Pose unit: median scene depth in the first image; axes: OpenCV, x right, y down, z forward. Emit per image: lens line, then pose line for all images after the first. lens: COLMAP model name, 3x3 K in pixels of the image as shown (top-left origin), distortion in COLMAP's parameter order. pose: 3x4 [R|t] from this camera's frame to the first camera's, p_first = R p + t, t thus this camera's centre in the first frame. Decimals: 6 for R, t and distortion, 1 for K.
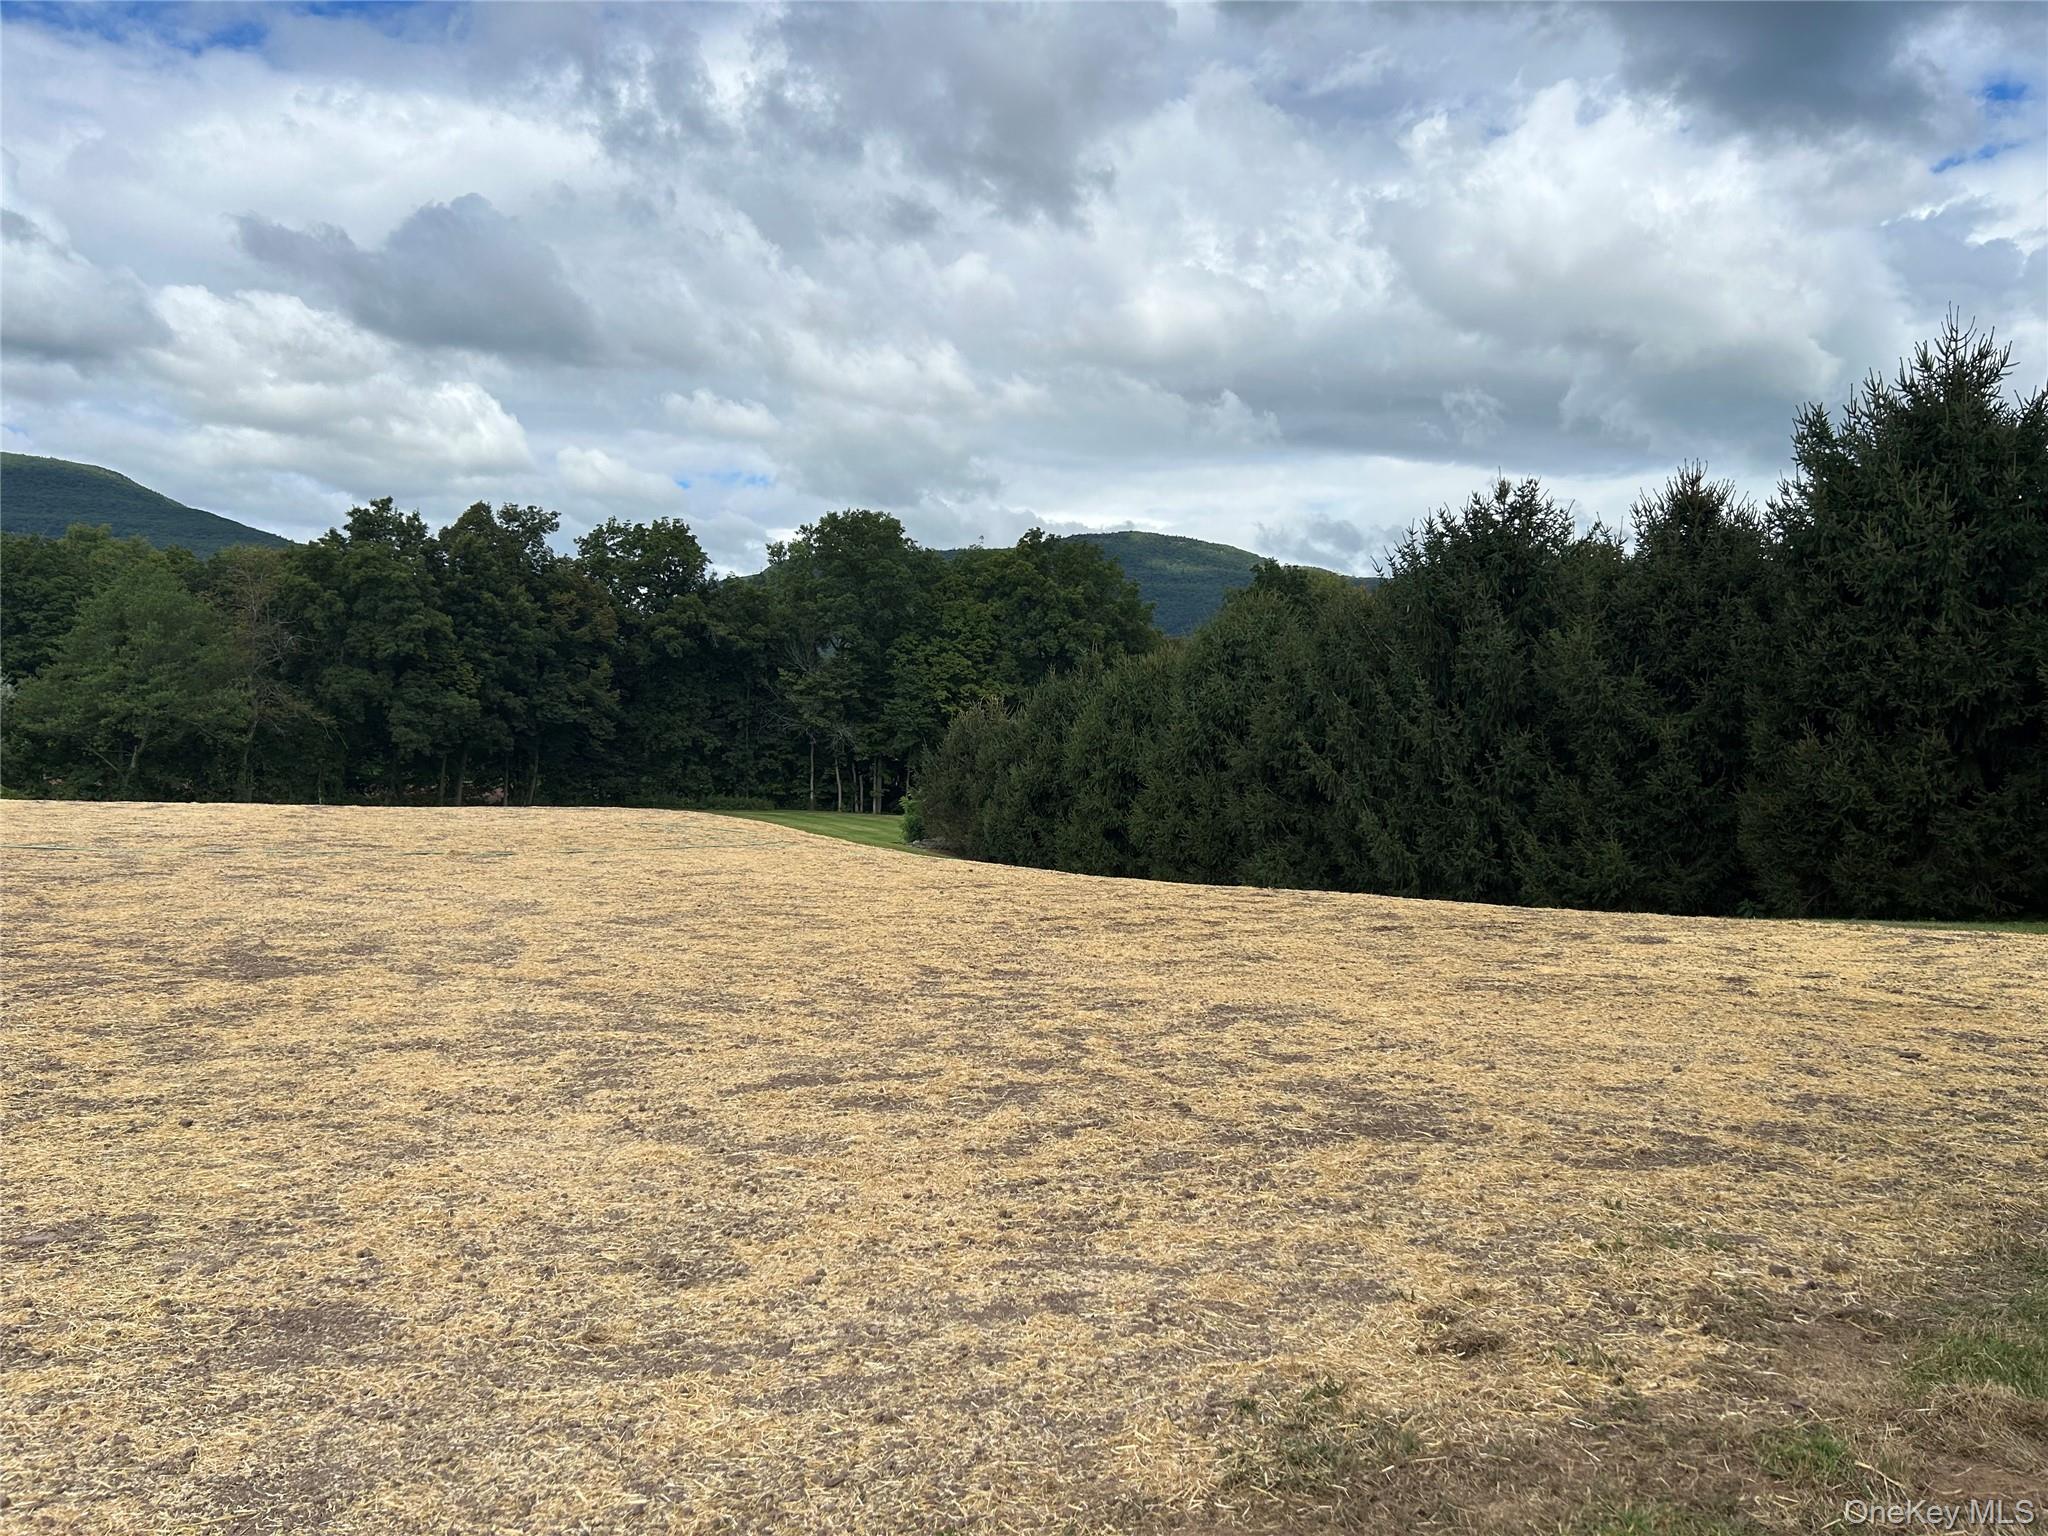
lens RADIAL K [[1547.8, 0, 1036.0], [0, 1547.8, 787.3], [0, 0, 1]] dist [0.065338, -0.076367]
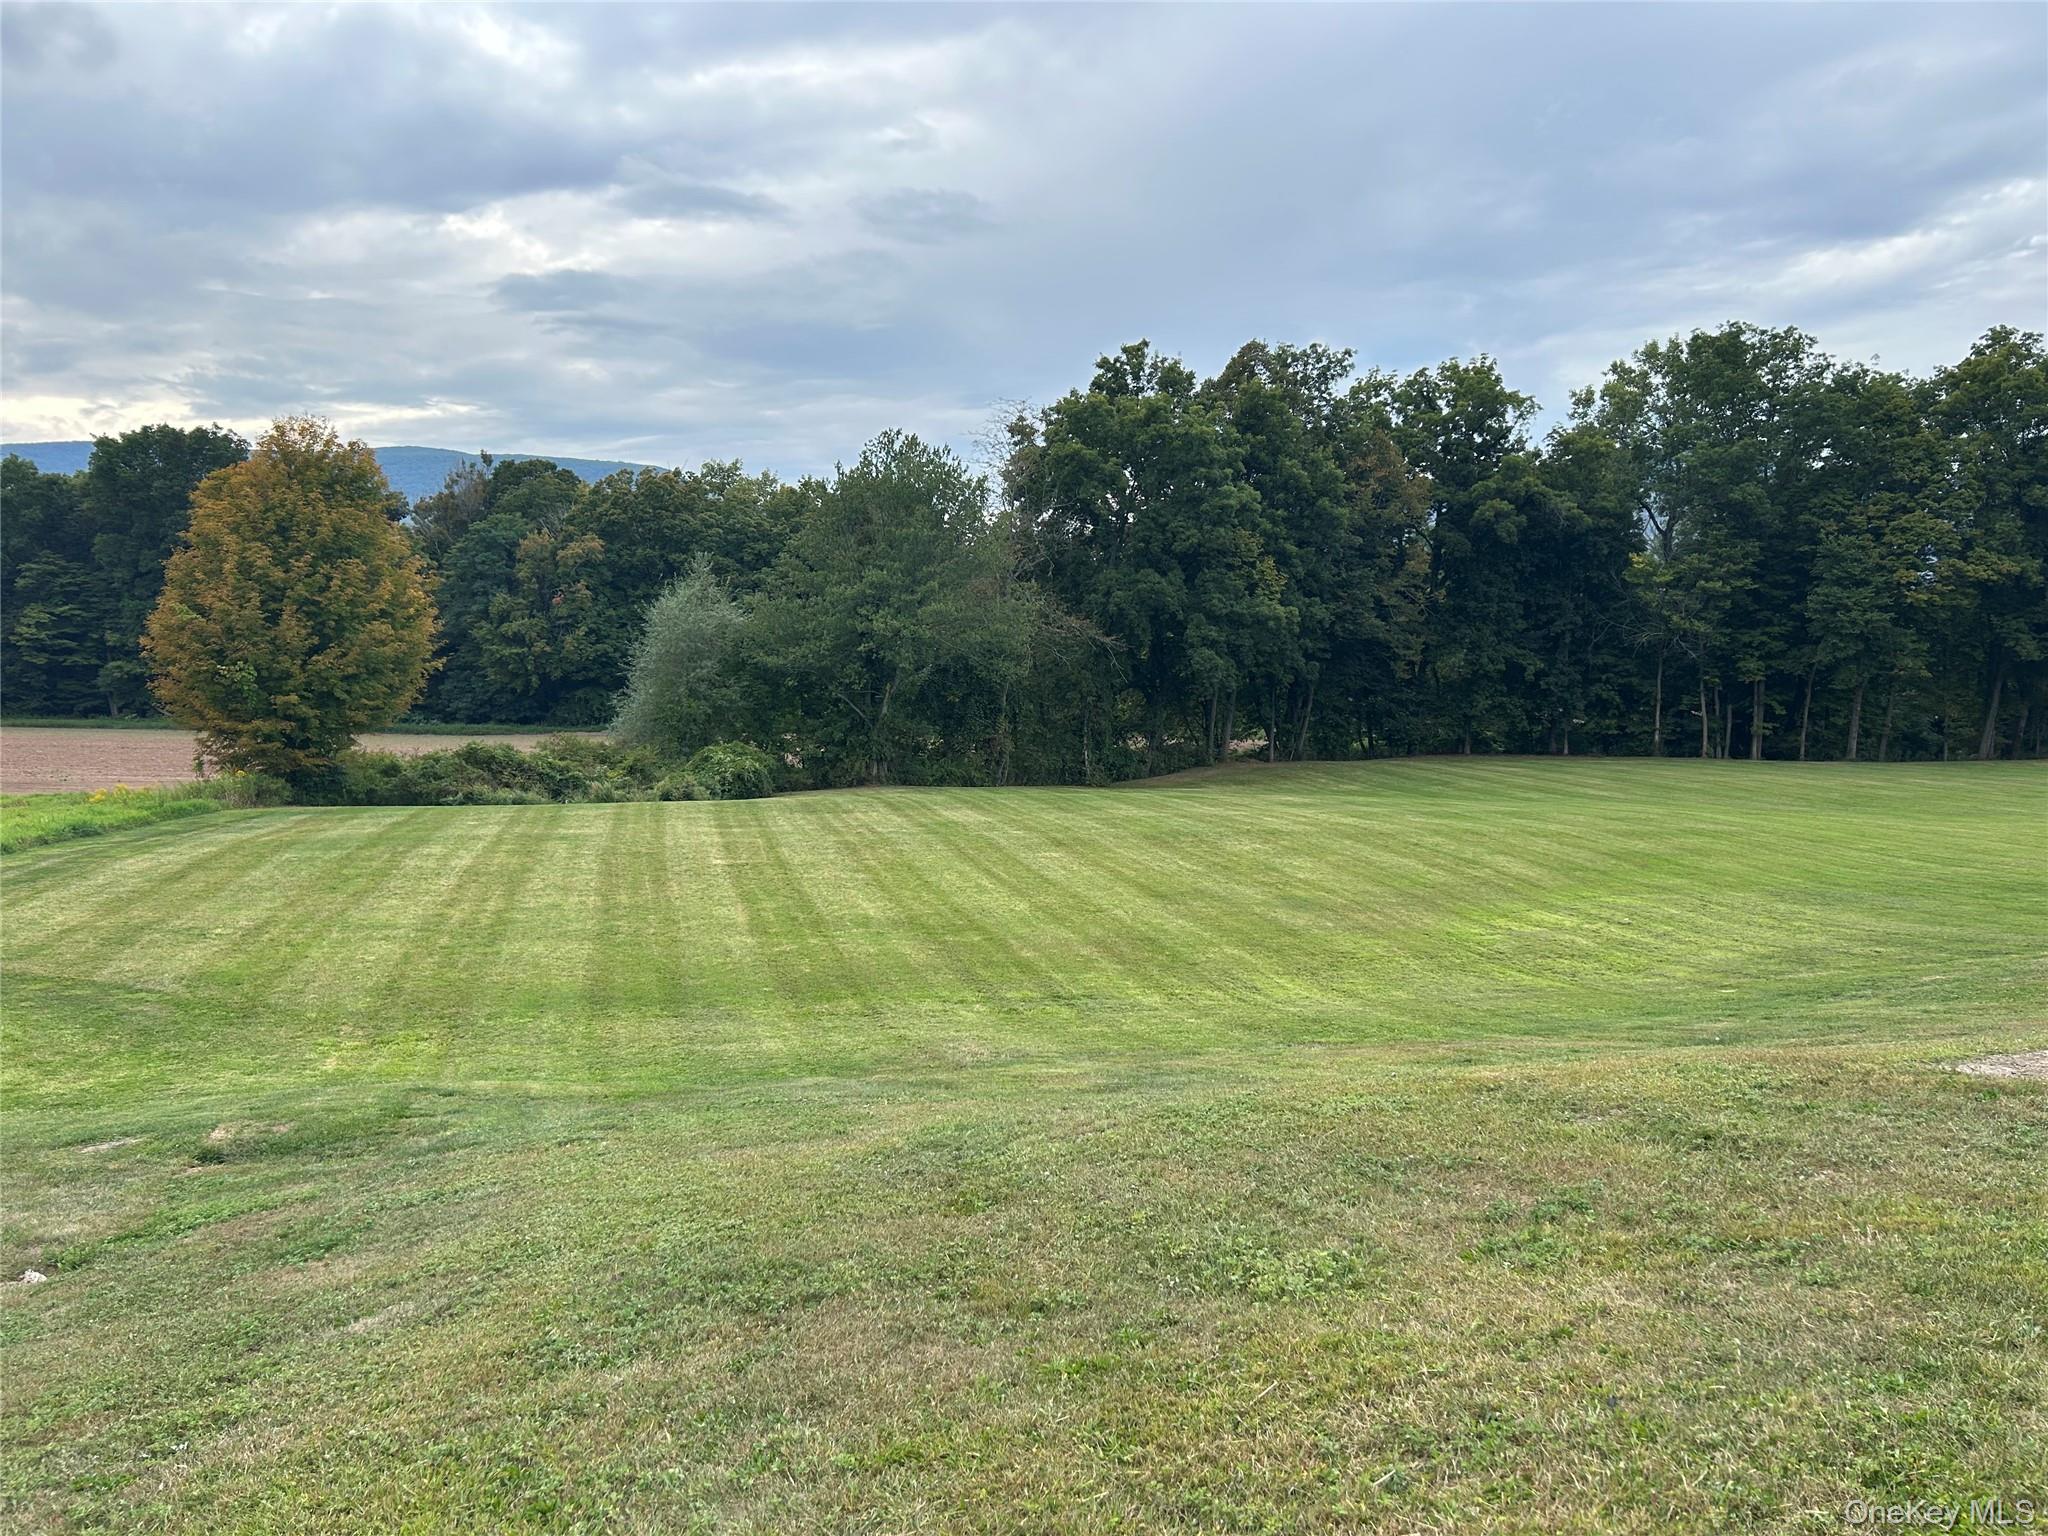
lens RADIAL K [[1547.8, 0, 1039.5], [0, 1547.8, 787.1], [0, 0, 1]] dist [0.065338, -0.076367]
pose [[0.955154, -0.015345, -0.295710, -0.247977], [0.024858, 0.999286, 0.028439, 0.002183], [0.295063, -0.034514, 0.954854, 0.279826]]
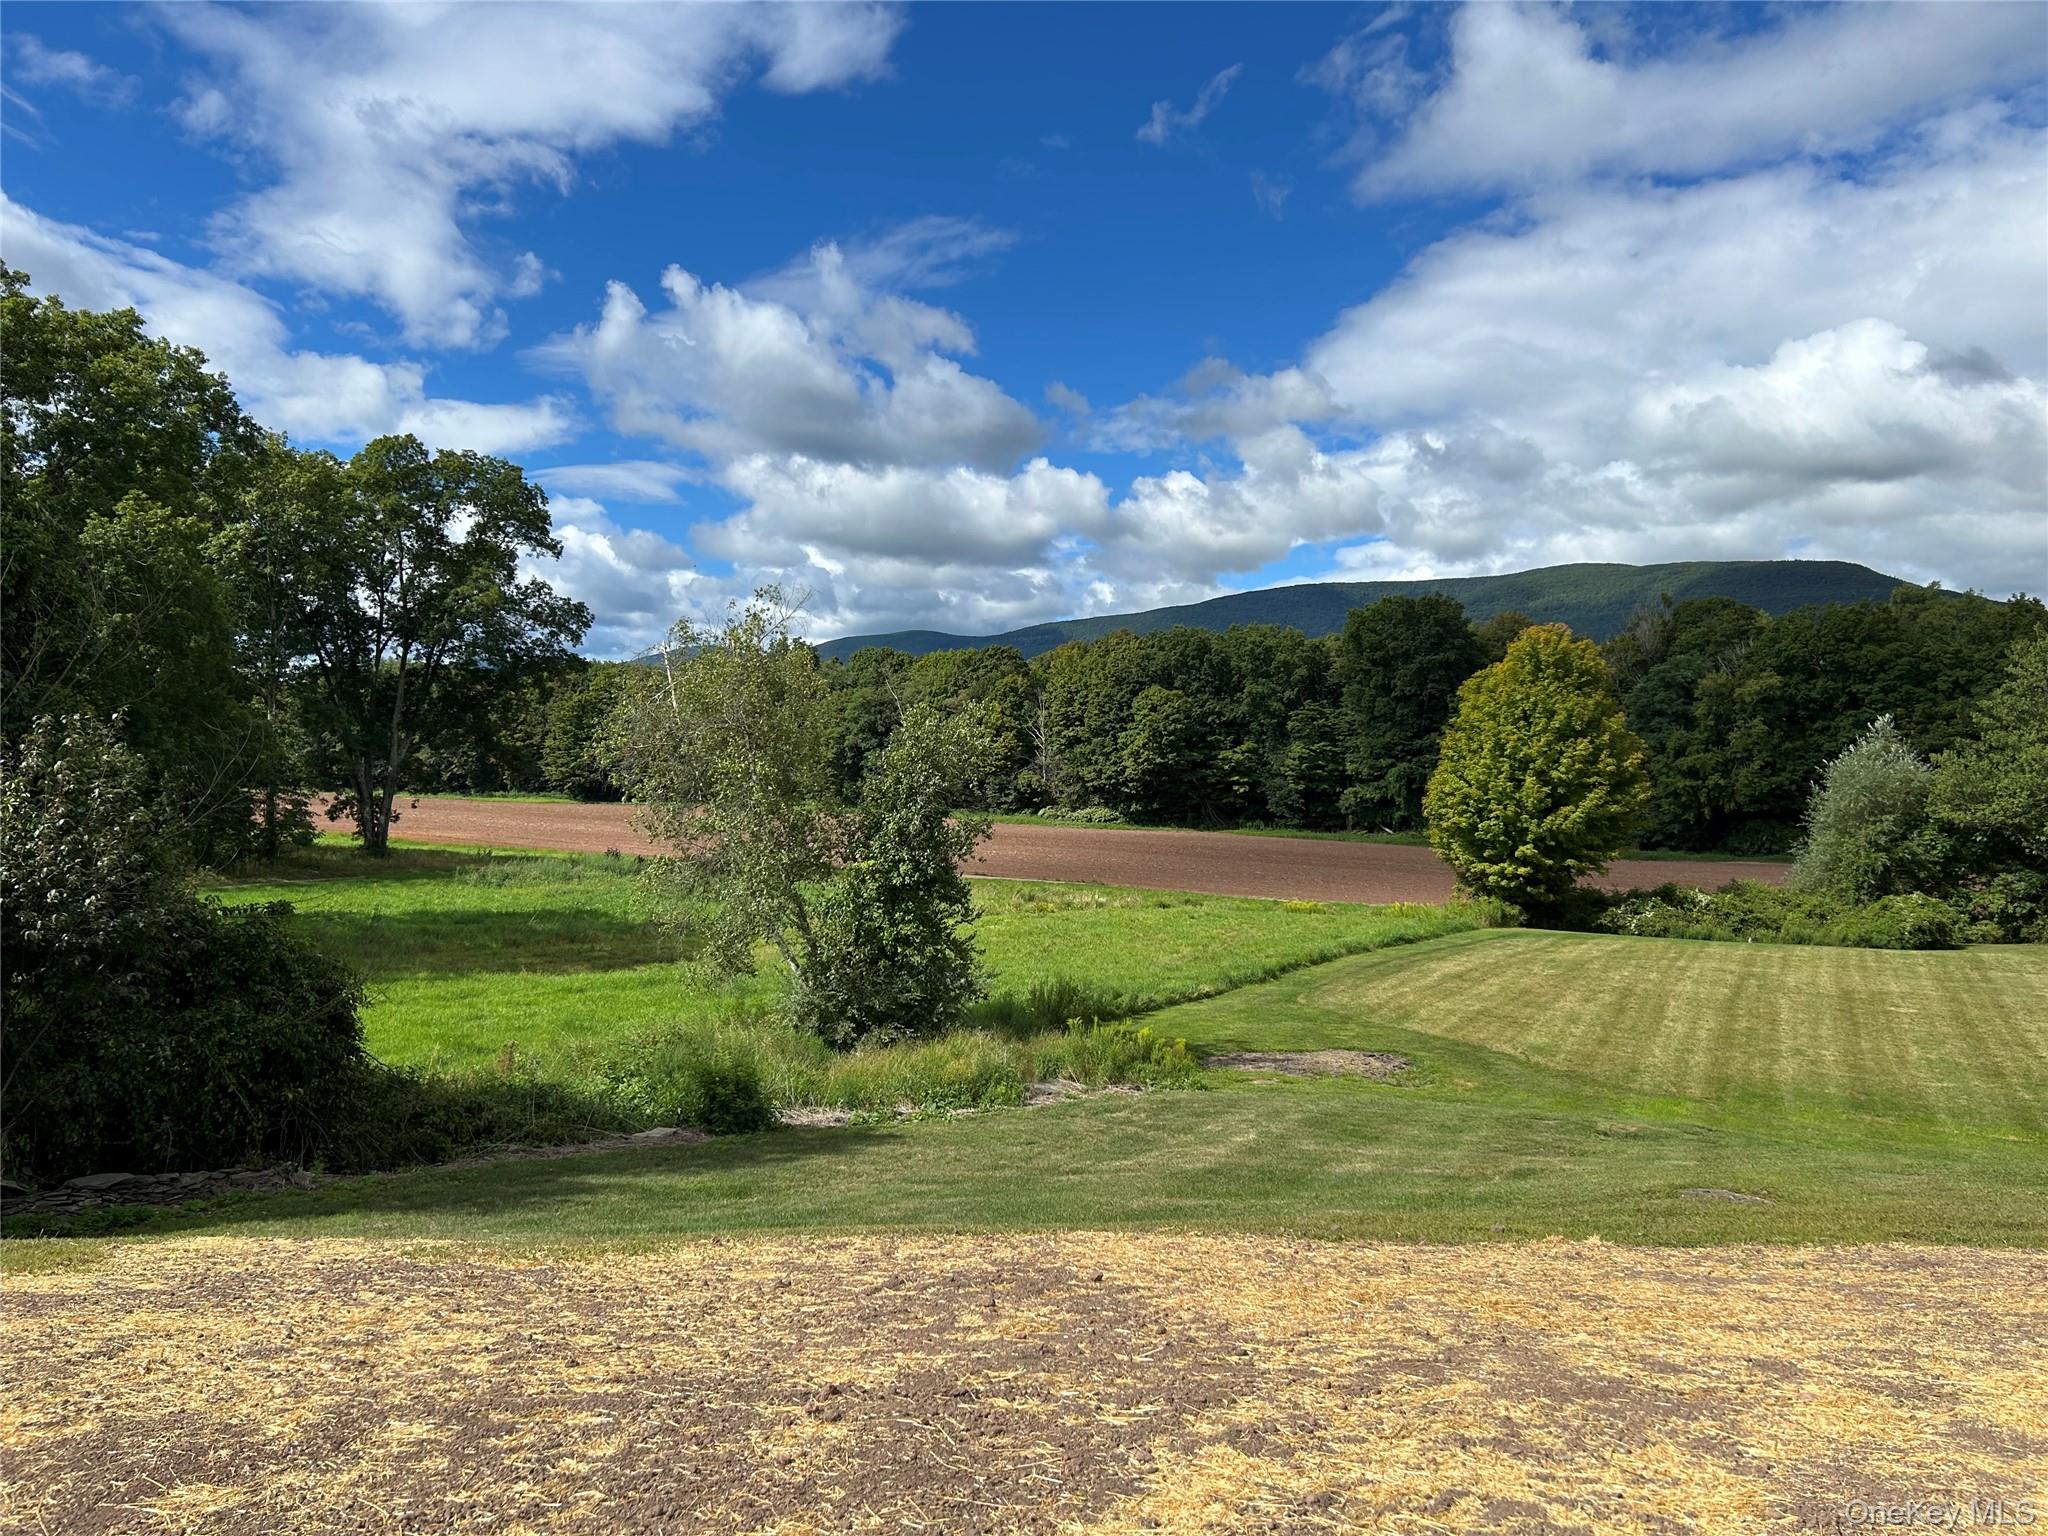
lens RADIAL K [[1547.8, 0, 1026.4], [0, 1547.8, 764.4], [0, 0, 1]] dist [0.065338, -0.076367]
pose [[0.527332, -0.038467, -0.848788, -0.188916], [-0.020002, 0.998136, -0.057662, -0.009278], [0.849424, 0.047384, 0.525579, 0.179136]]
